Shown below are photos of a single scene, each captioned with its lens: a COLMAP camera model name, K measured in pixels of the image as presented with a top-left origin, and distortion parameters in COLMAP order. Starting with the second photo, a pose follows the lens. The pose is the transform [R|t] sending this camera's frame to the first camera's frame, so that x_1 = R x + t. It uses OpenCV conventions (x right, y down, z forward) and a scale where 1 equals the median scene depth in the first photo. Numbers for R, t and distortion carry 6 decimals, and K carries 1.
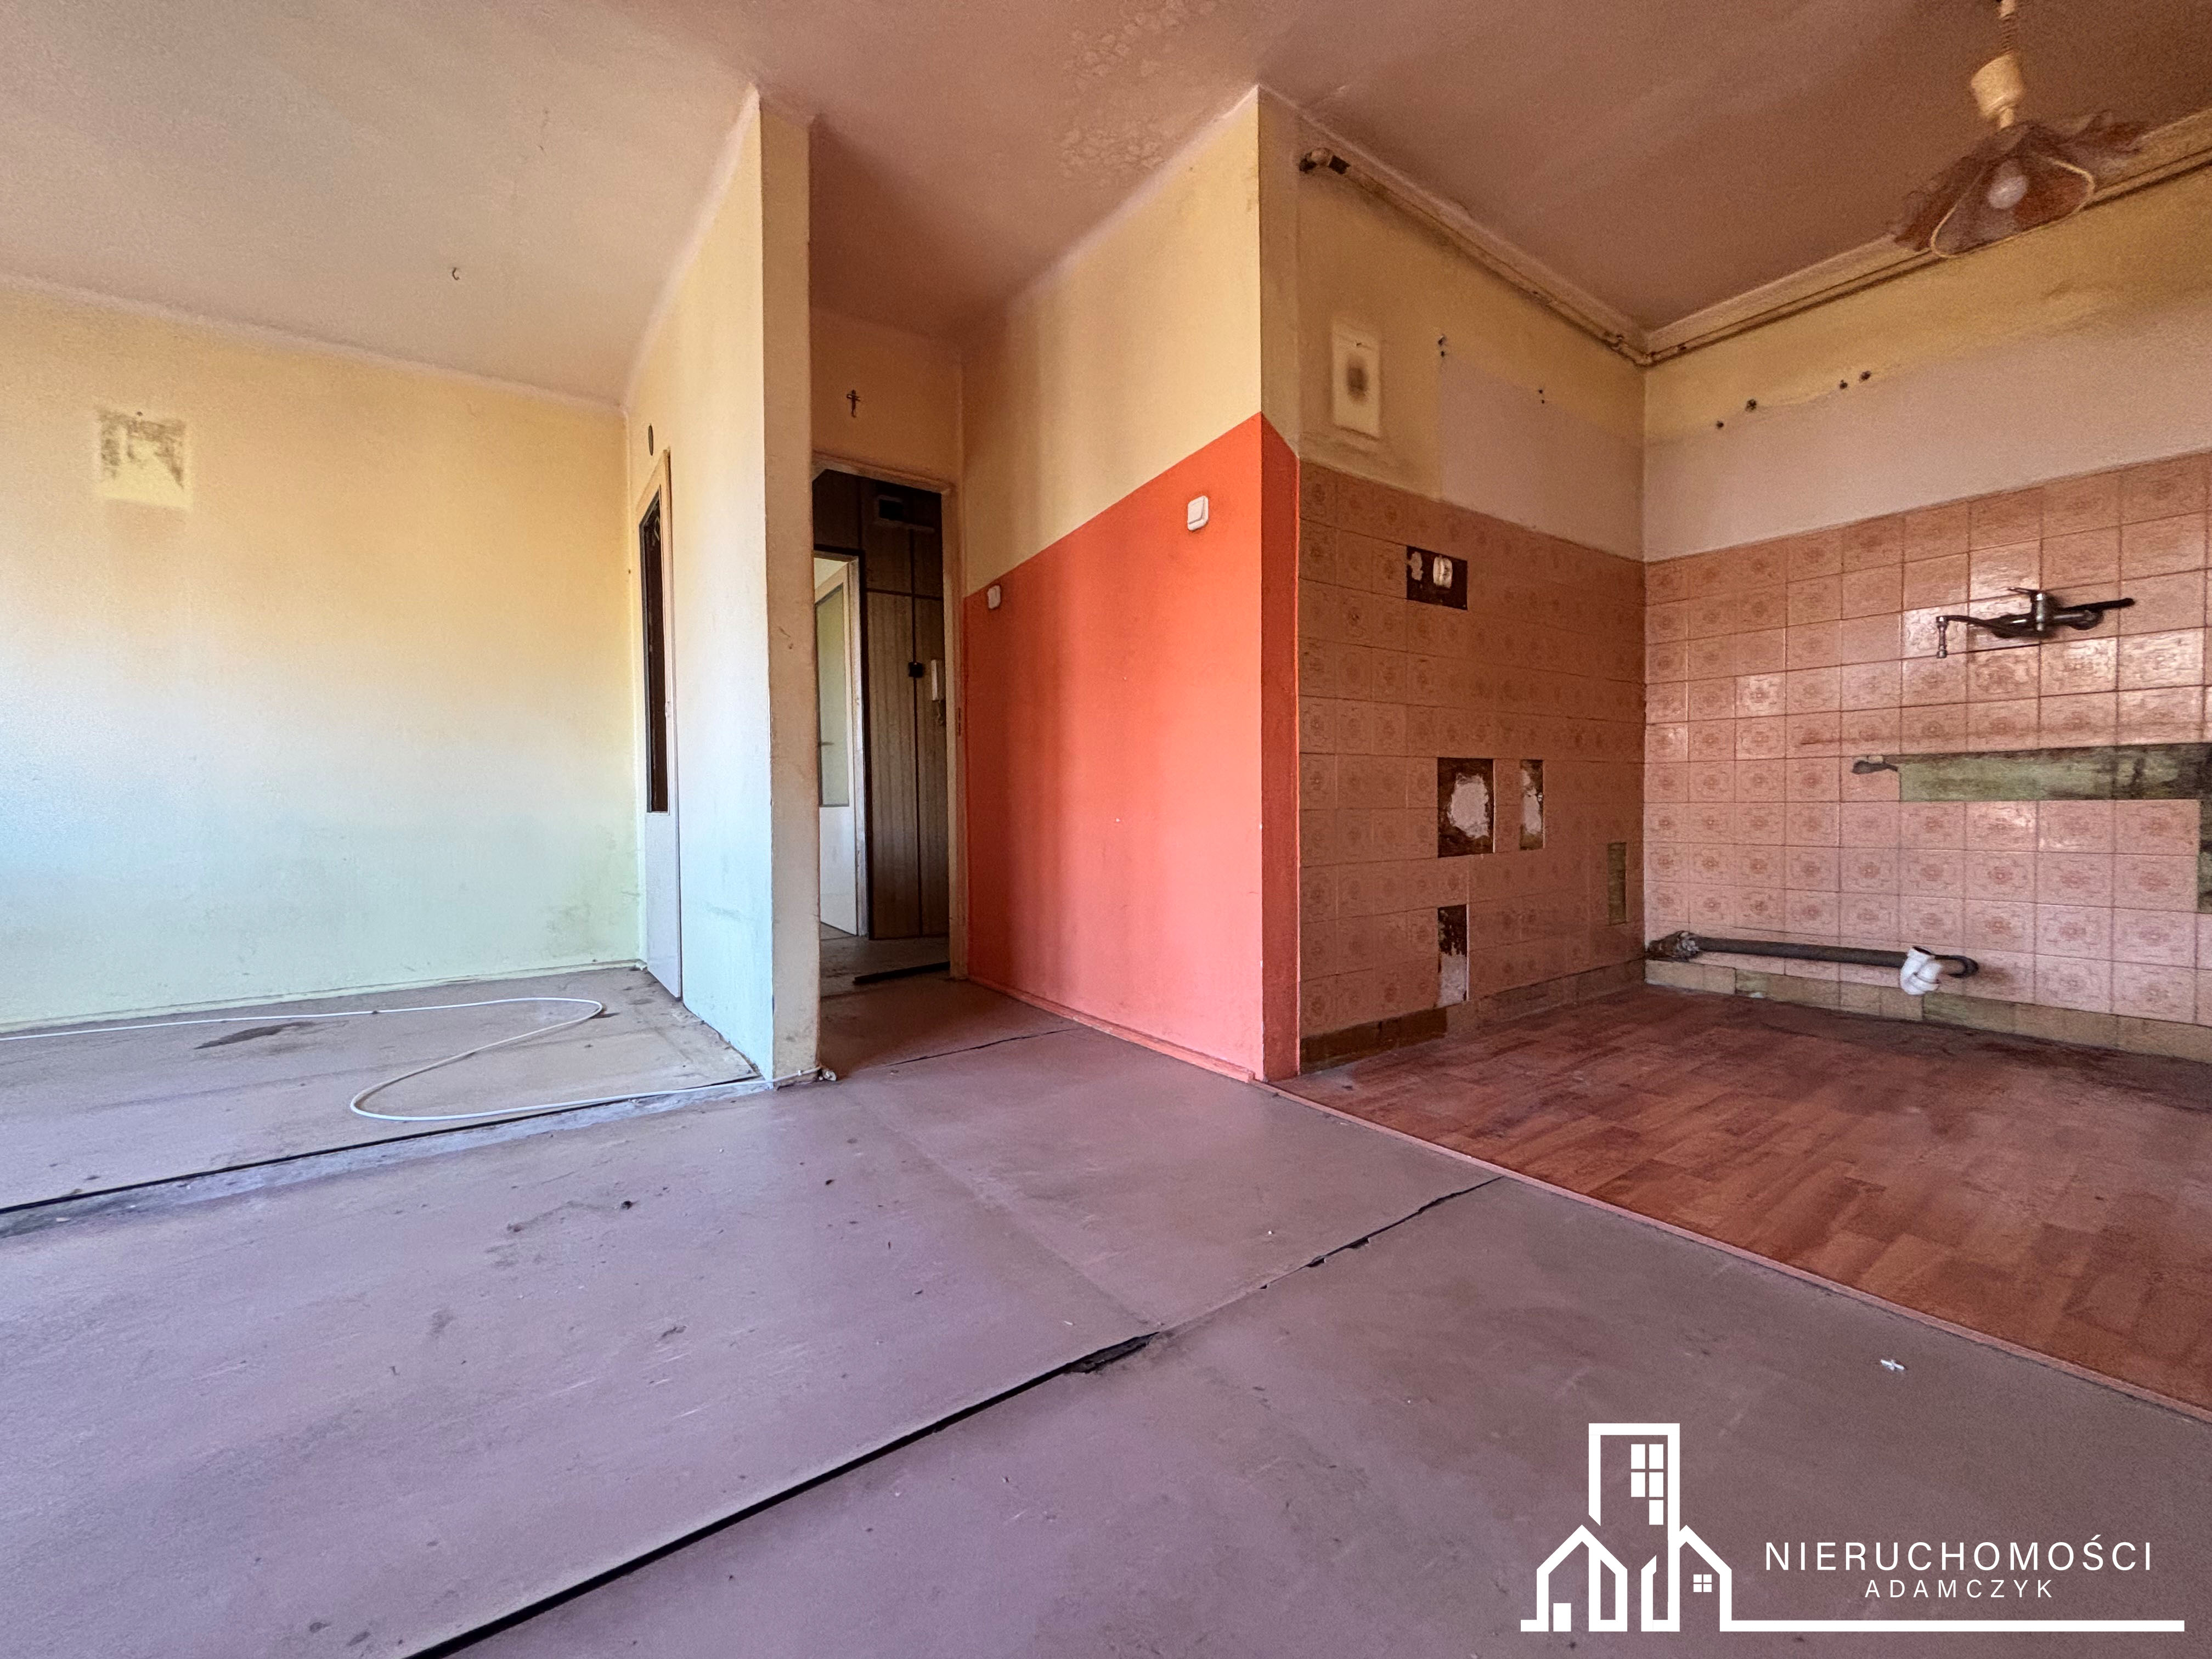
lens RADIAL K [[887.0, 0, 1106.0], [0, 887.0, 829.5], [0, 0, 1]] dist [0.000363, -0.000043]
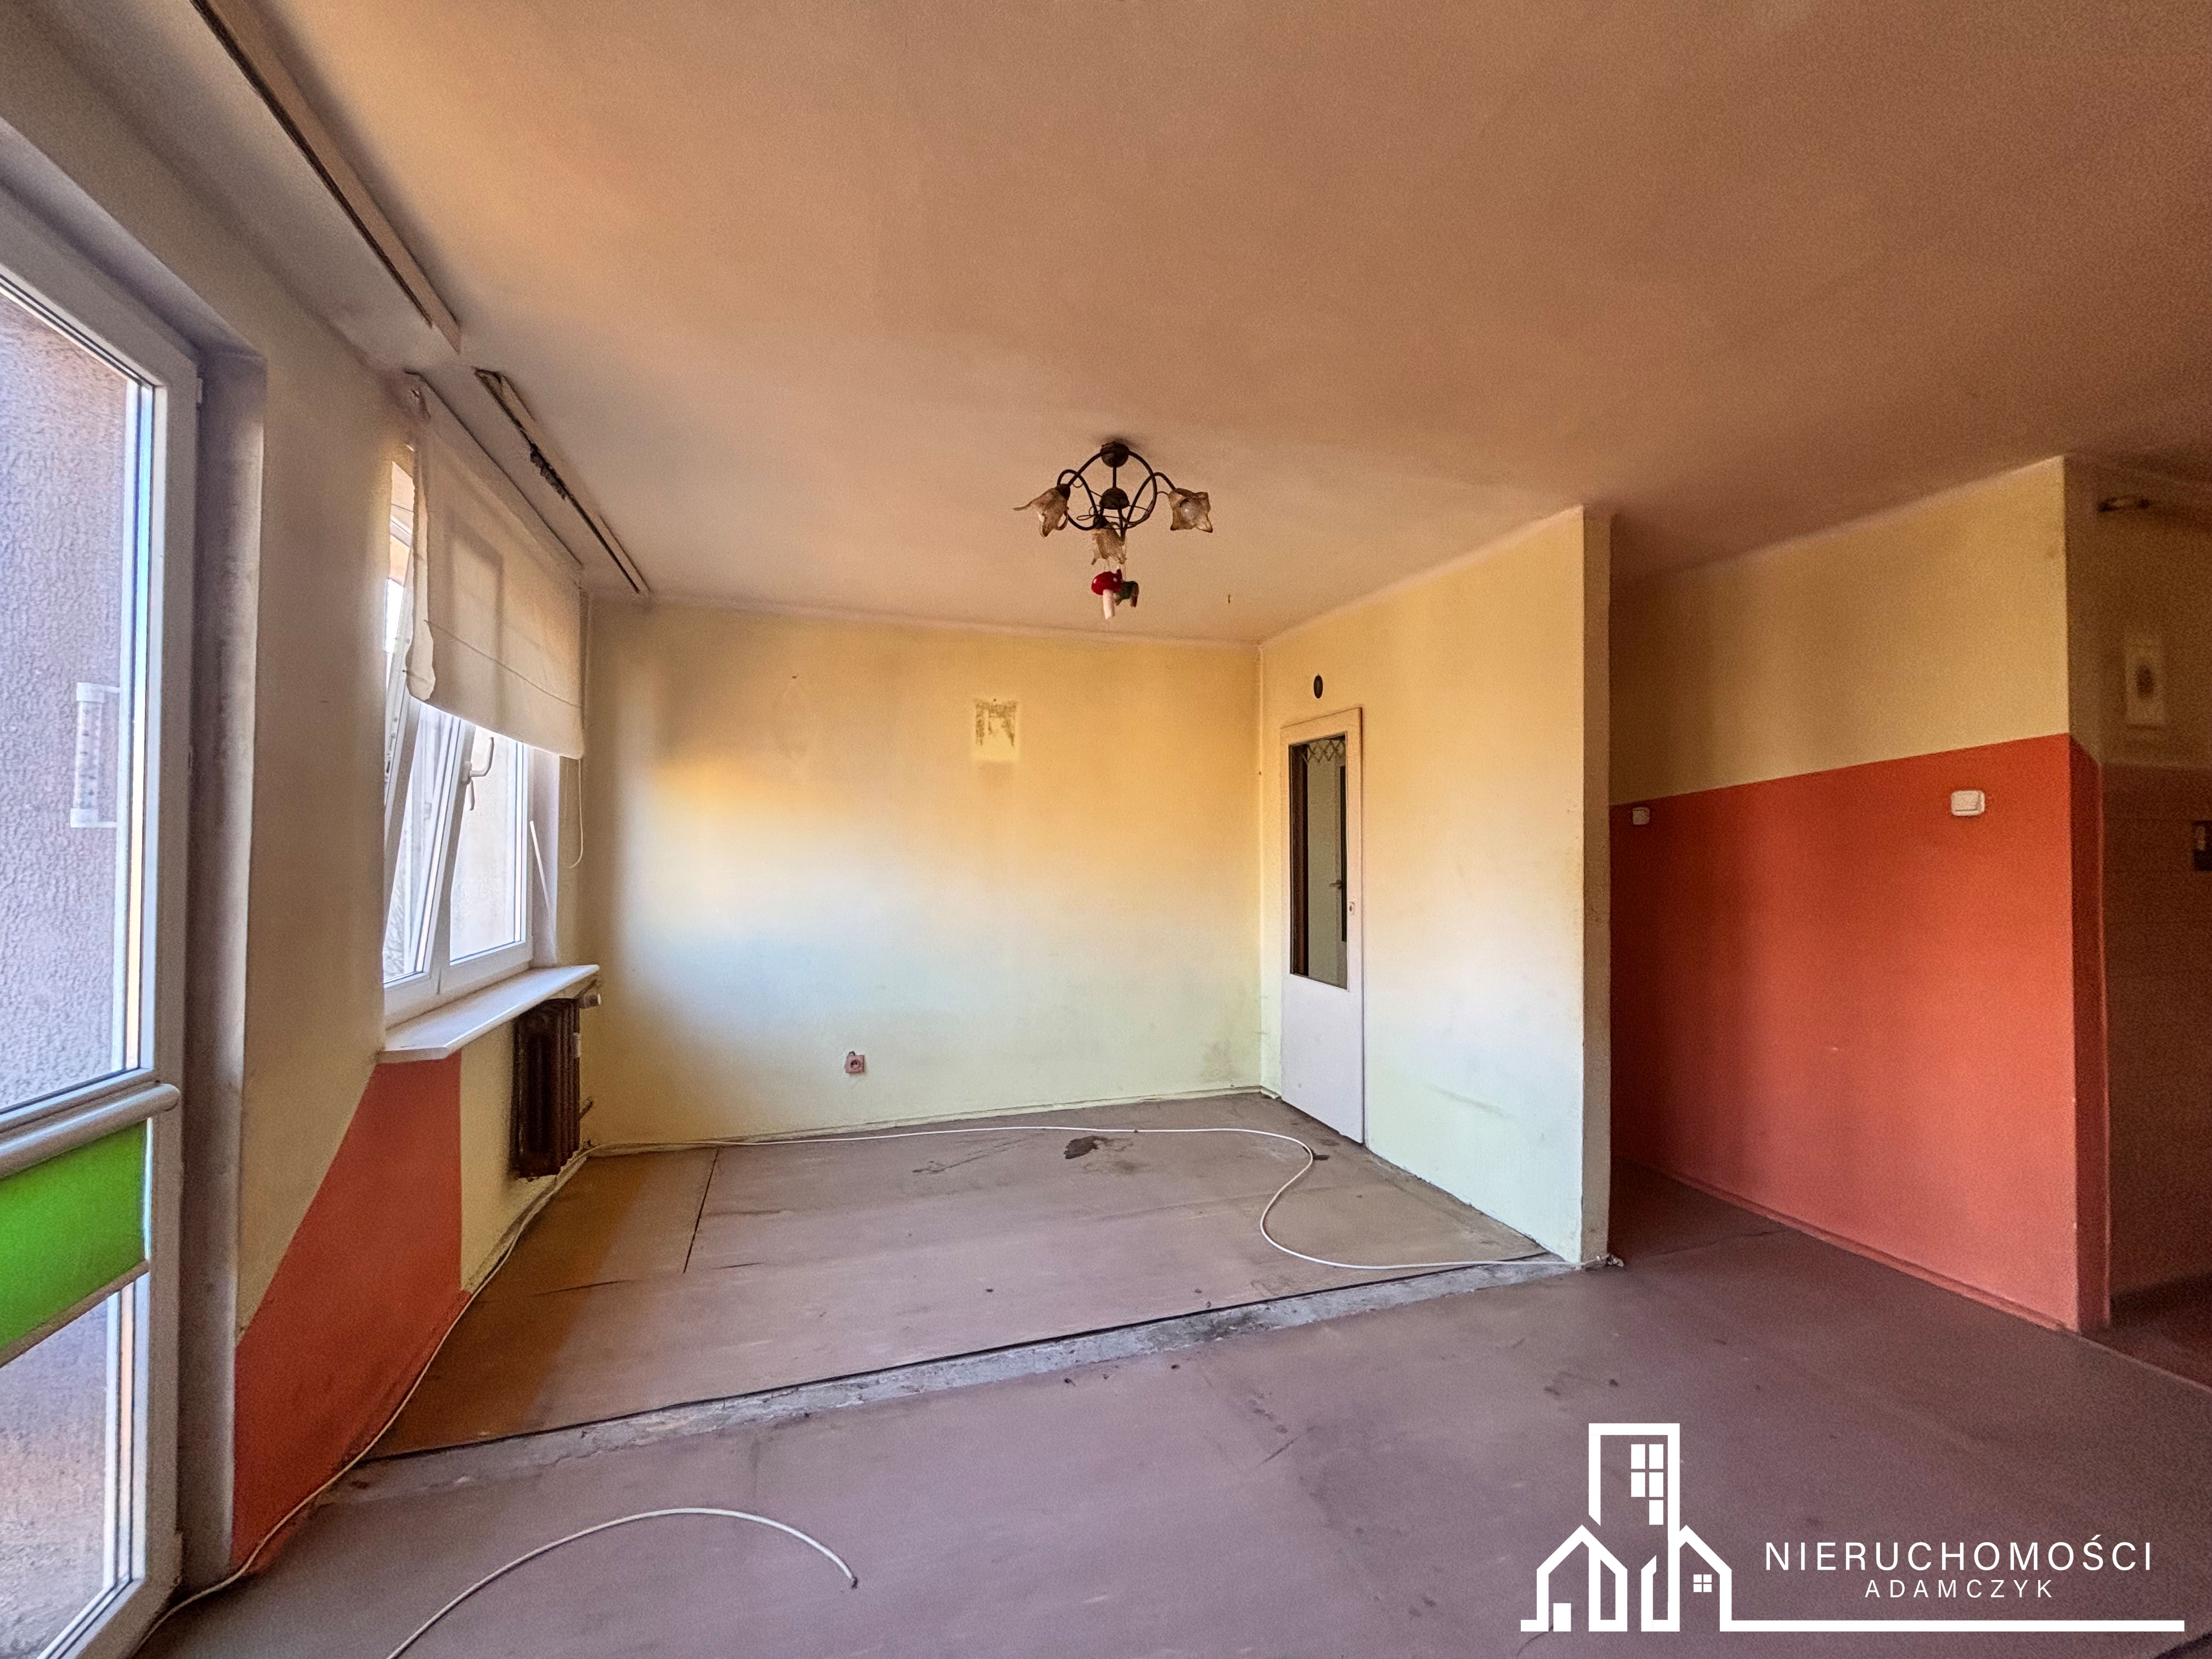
lens RADIAL K [[885.9, 0, 1102.3], [0, 885.9, 832.4], [0, 0, 1]] dist [-0.005040, -0.000067]
pose [[0.951304, 0.007625, -0.308160, -0.555925], [-0.021028, 0.998971, -0.040195, -0.231836], [0.307536, 0.044717, 0.950485, -0.378996]]
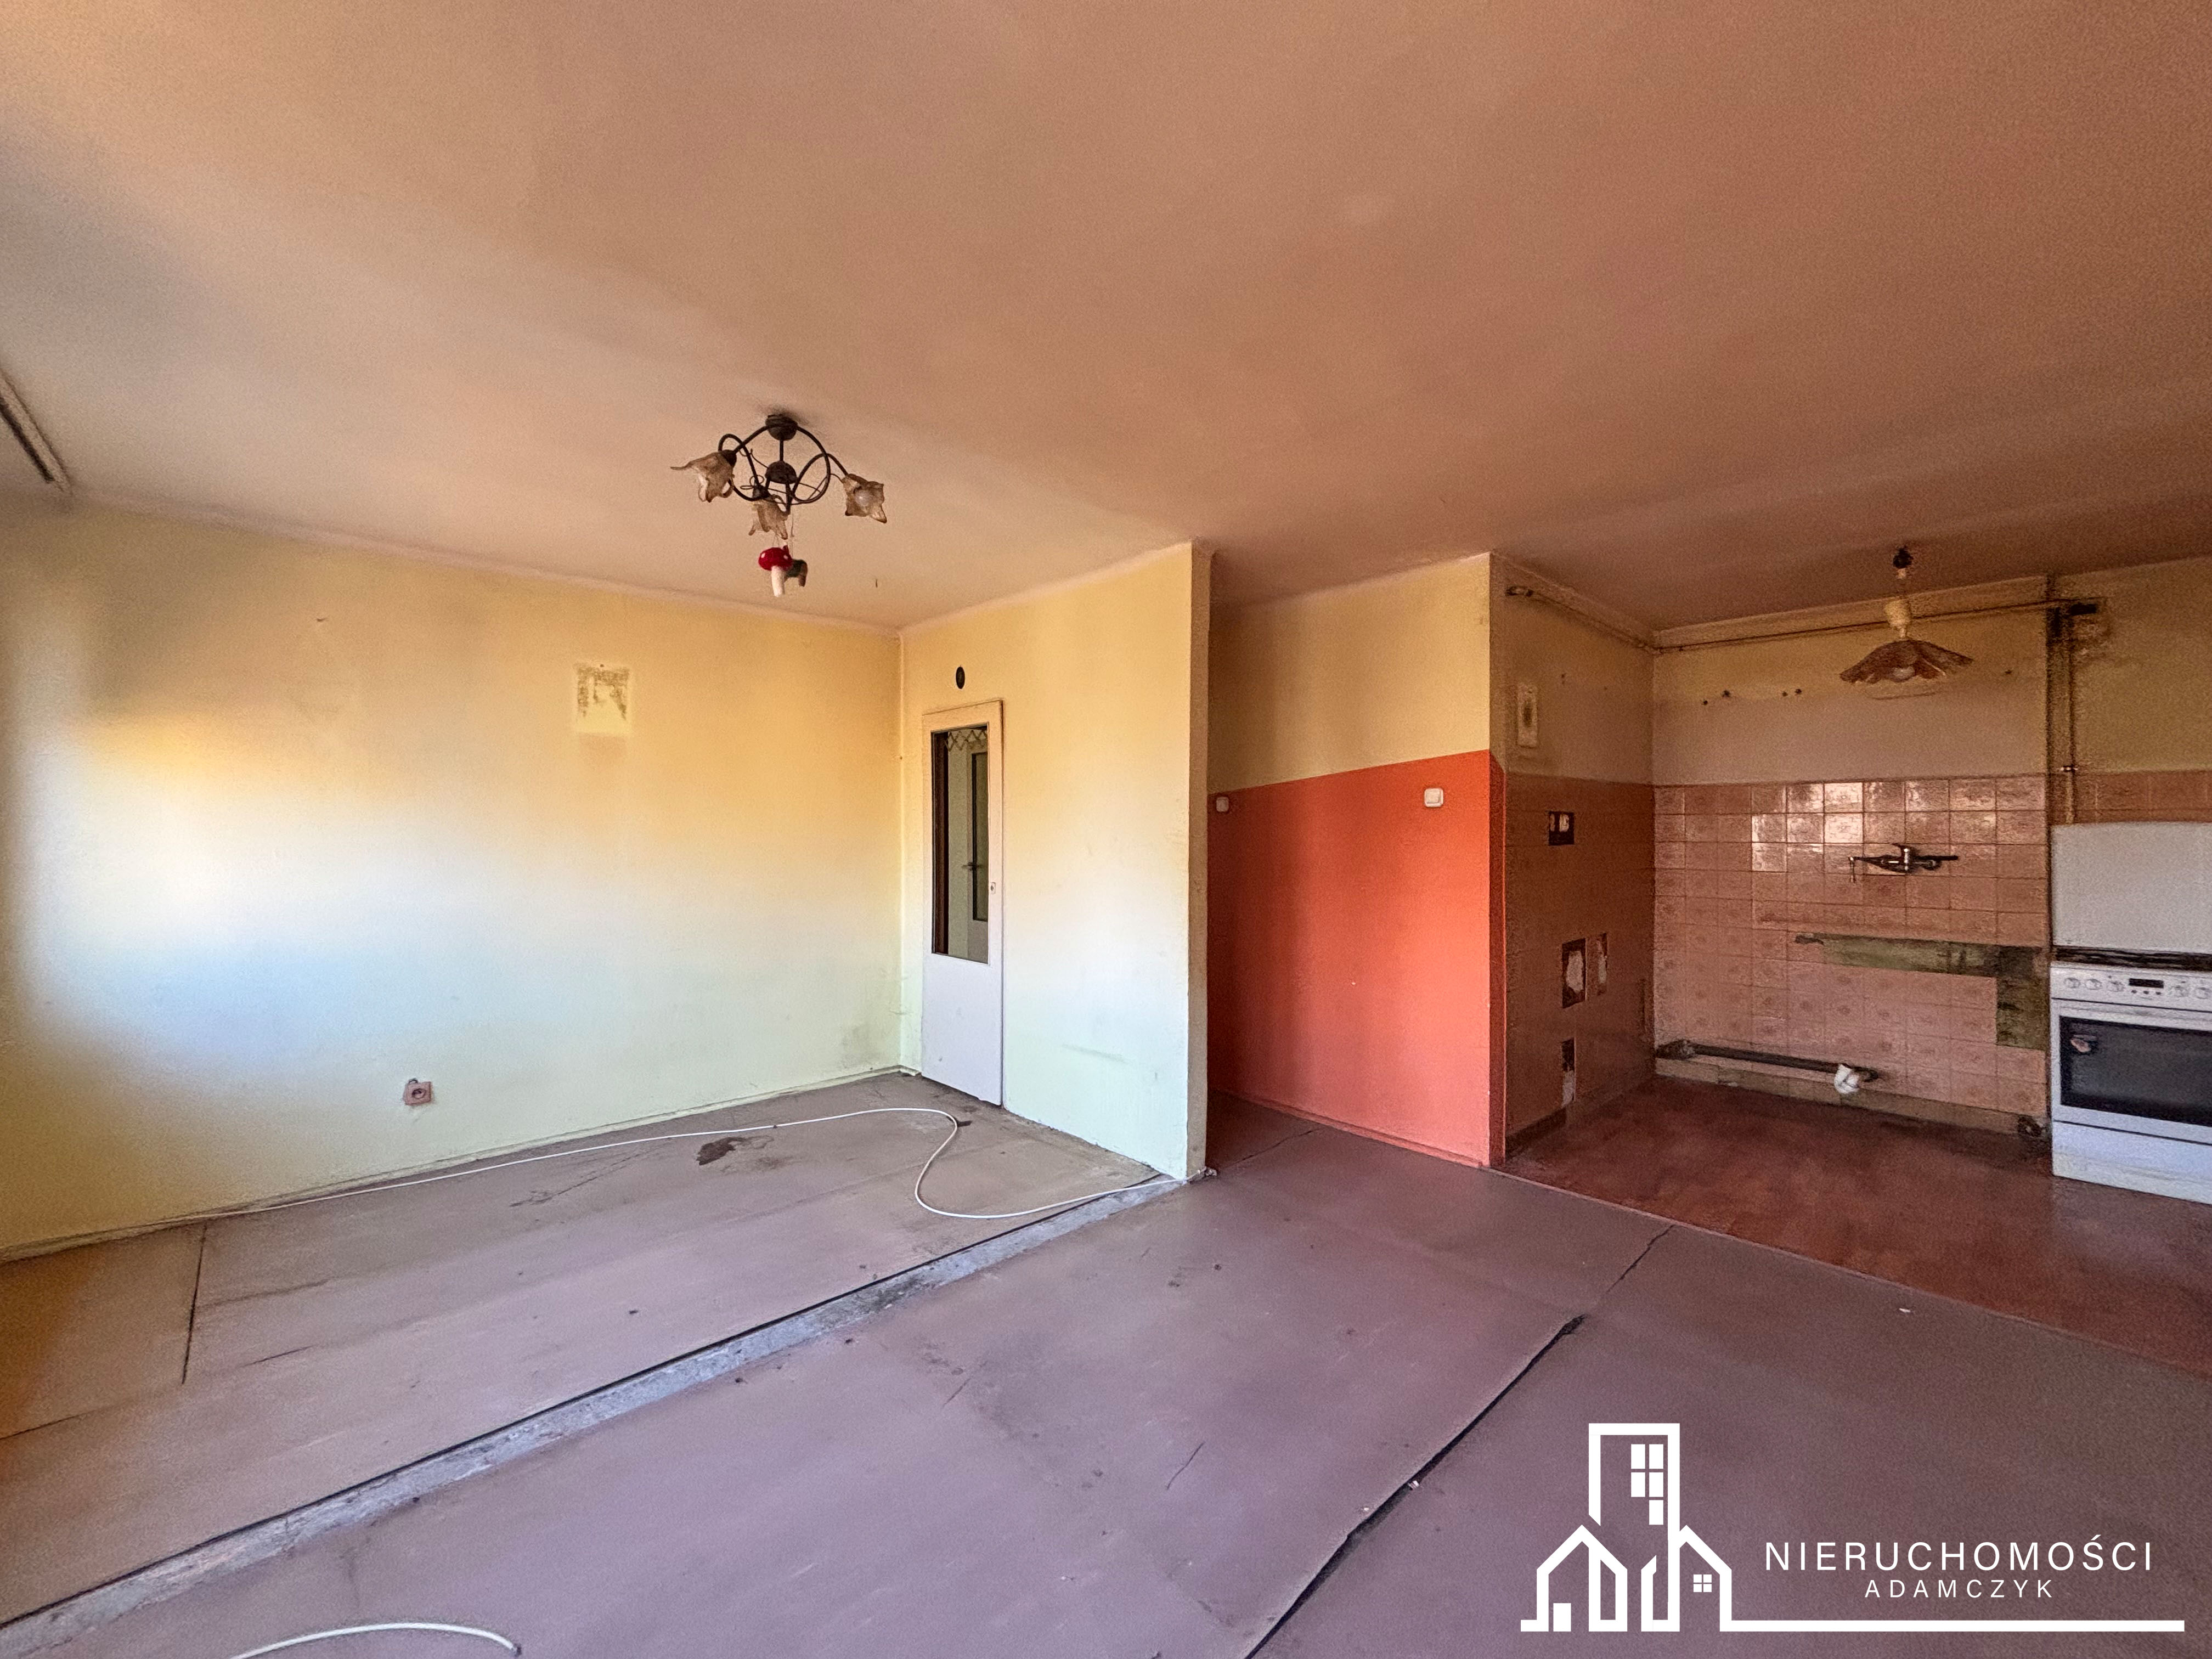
lens RADIAL K [[887.0, 0, 1106.0], [0, 887.0, 829.5], [0, 0, 1]] dist [0.000363, -0.000043]
pose [[0.991926, 0.010184, 0.126406, -0.614889], [-0.006188, 0.999470, -0.031958, -0.228273], [-0.126665, 0.030918, 0.991464, -0.436415]]
